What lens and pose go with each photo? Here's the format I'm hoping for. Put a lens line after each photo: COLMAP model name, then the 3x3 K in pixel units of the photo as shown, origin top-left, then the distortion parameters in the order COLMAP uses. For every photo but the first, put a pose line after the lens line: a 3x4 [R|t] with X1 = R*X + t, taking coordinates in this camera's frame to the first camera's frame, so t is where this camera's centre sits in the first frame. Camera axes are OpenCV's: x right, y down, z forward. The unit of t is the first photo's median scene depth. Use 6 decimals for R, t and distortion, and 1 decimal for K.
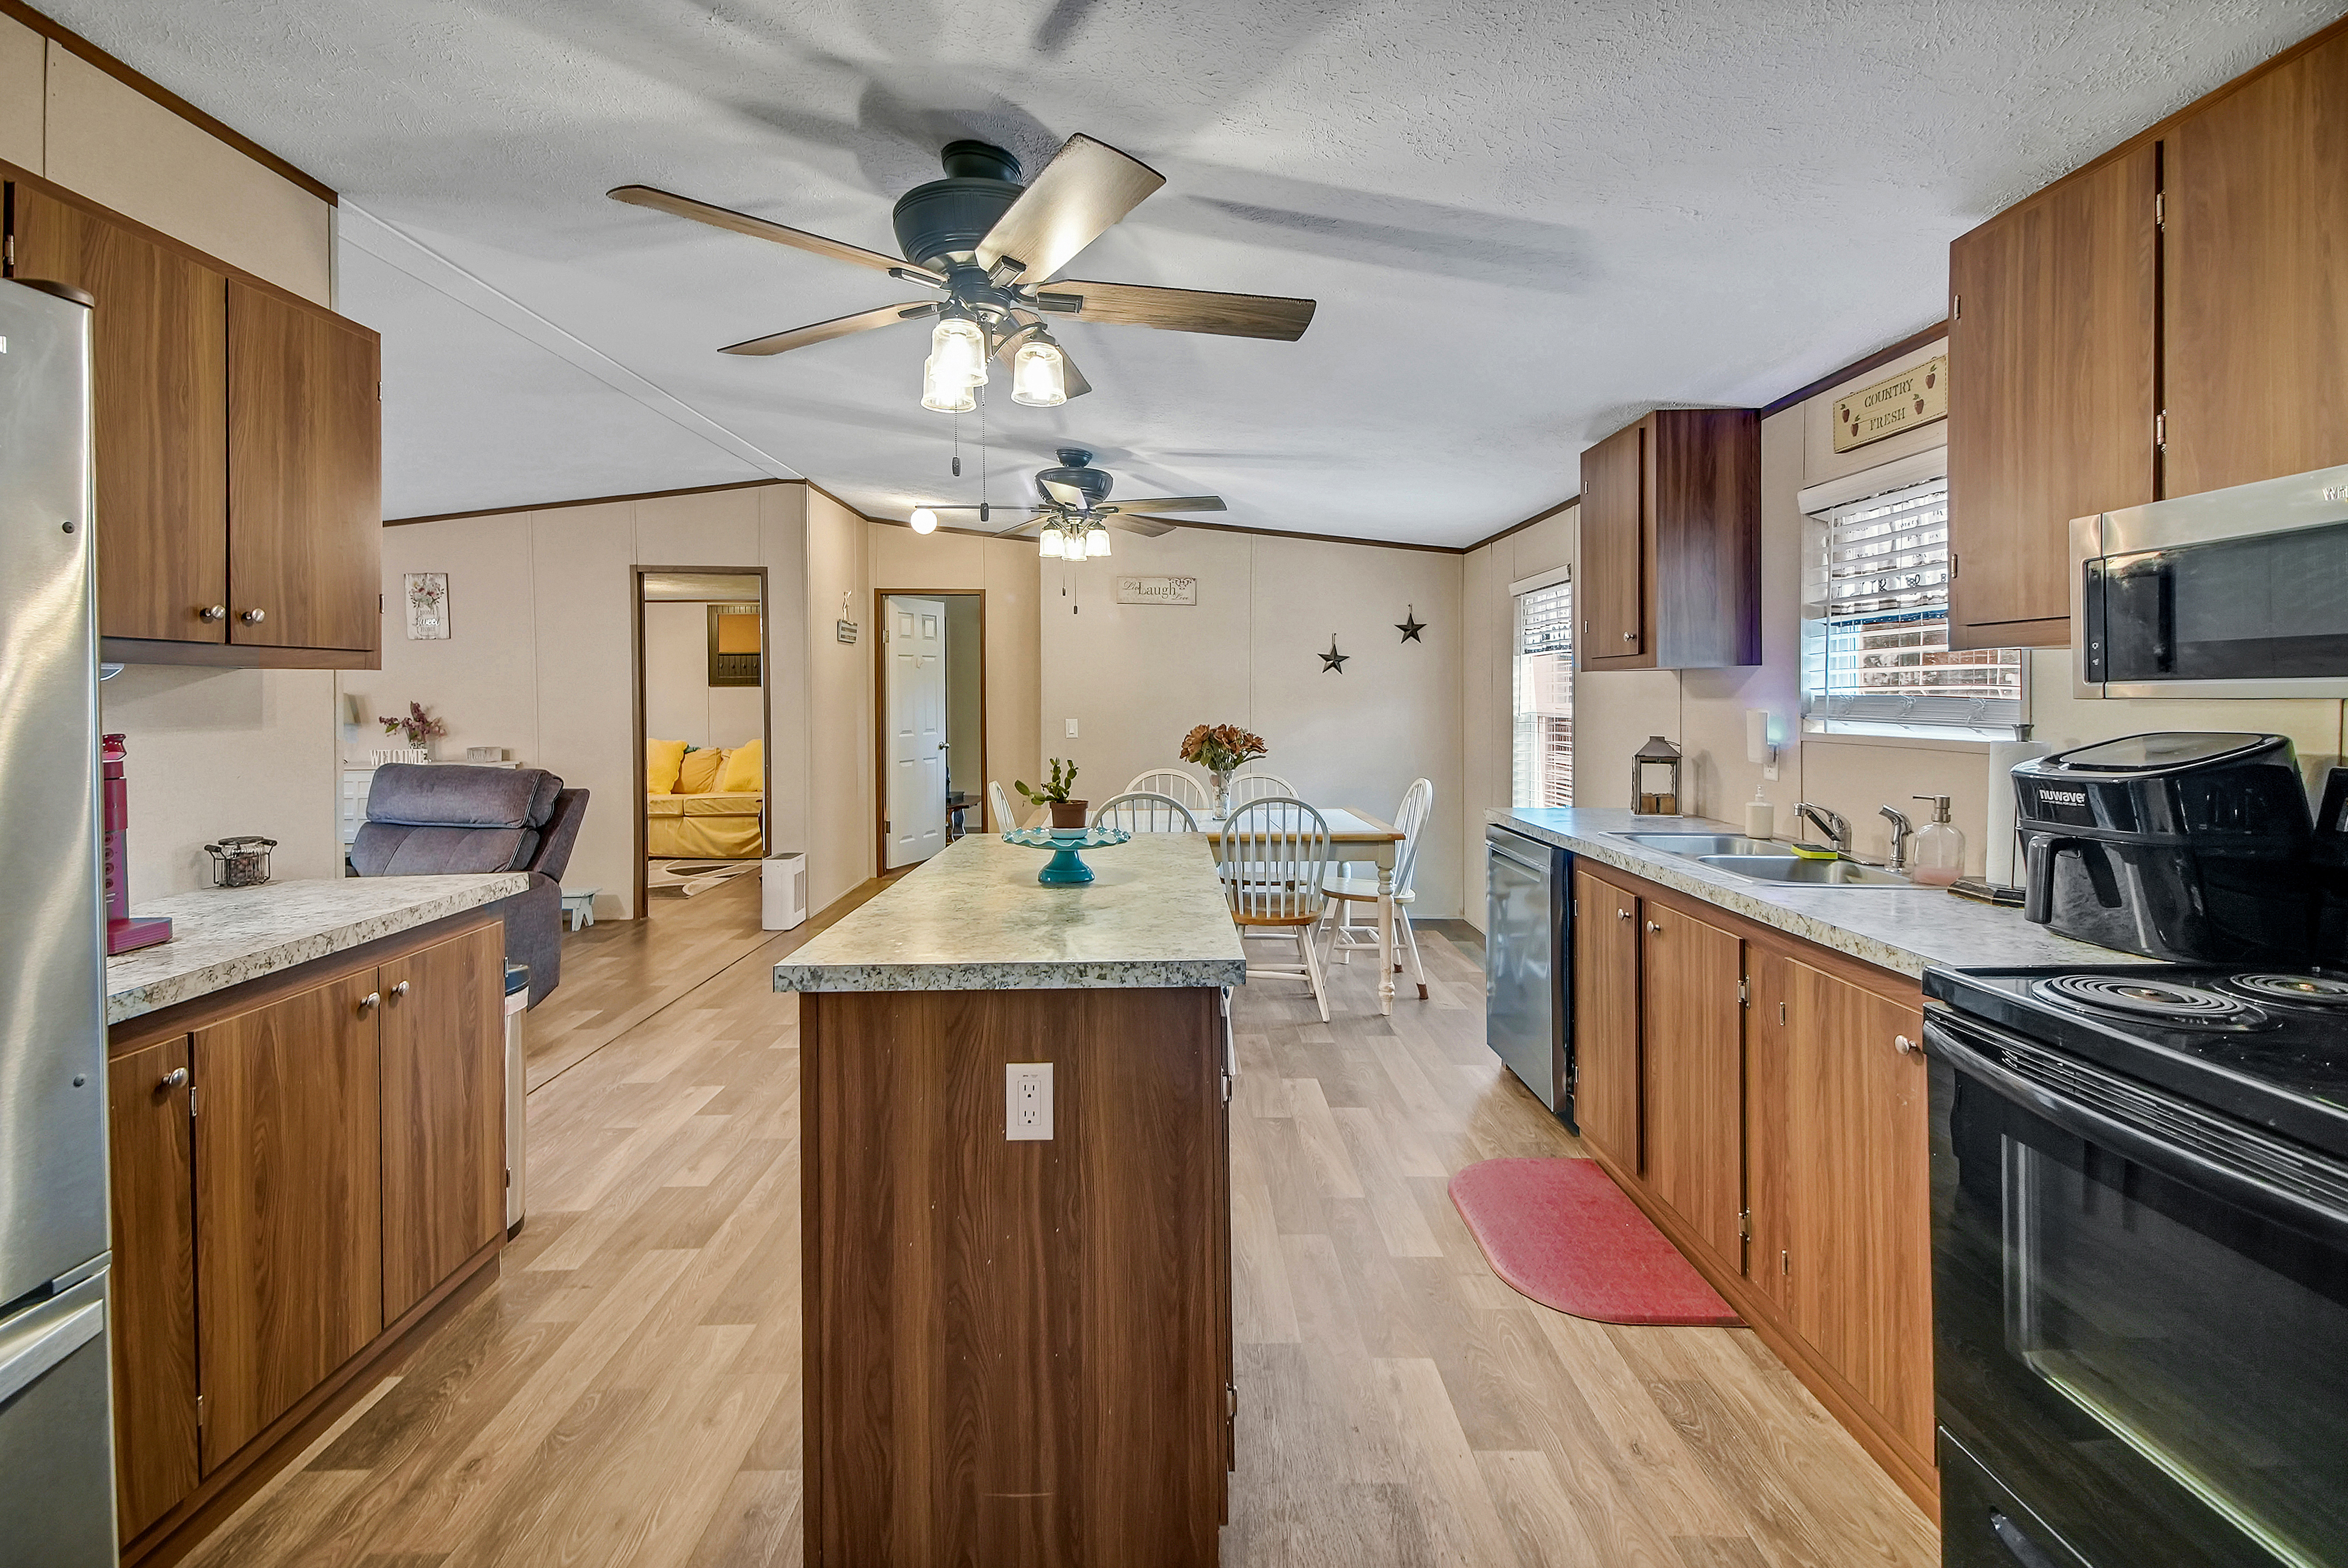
lens RADIAL K [[1062.2, 0, 1172.8], [0, 1062.2, 698.9], [0, 0, 1]] dist [-0.000422, -0.000198]
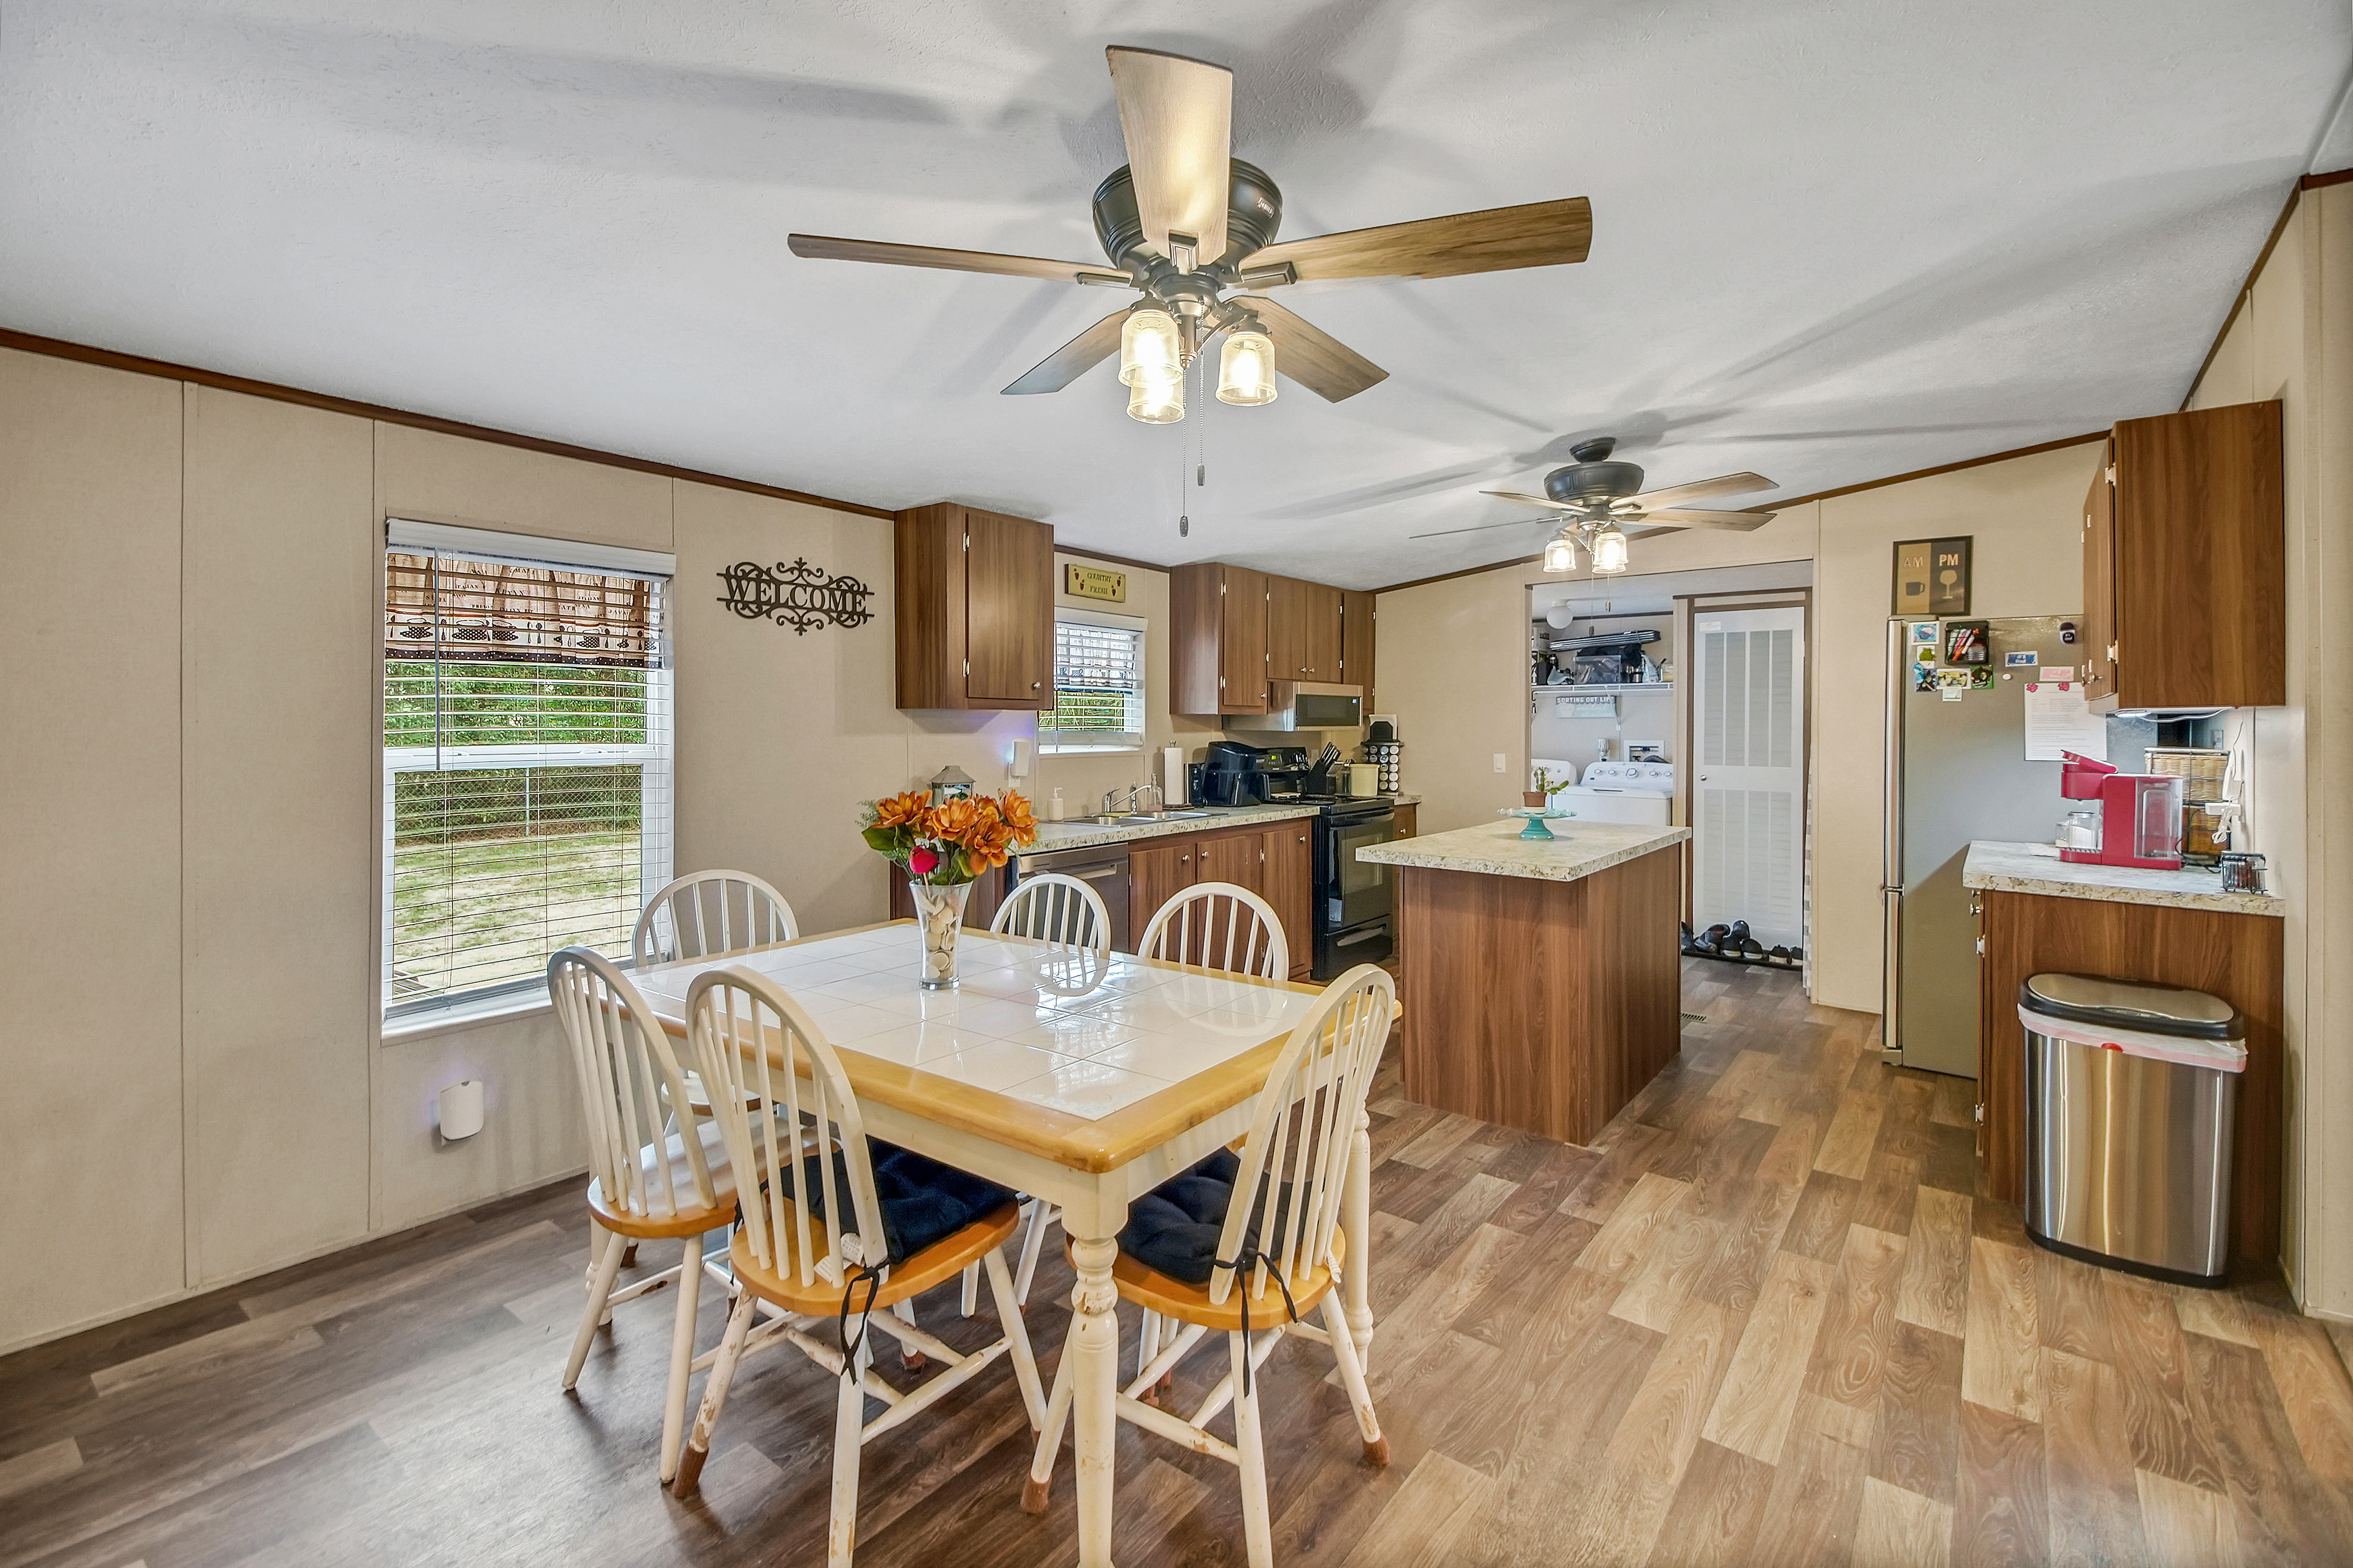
lens RADIAL K [[1031.8, 0, 1169.6], [0, 1031.8, 726.6], [0, 0, 1]] dist [0.058290, -0.027356]
pose [[-0.778205, 0.002723, 0.628005, -0.638968], [0.003684, 0.999993, 0.000230, -0.010876], [-0.628000, 0.002492, -0.778210, 2.451539]]
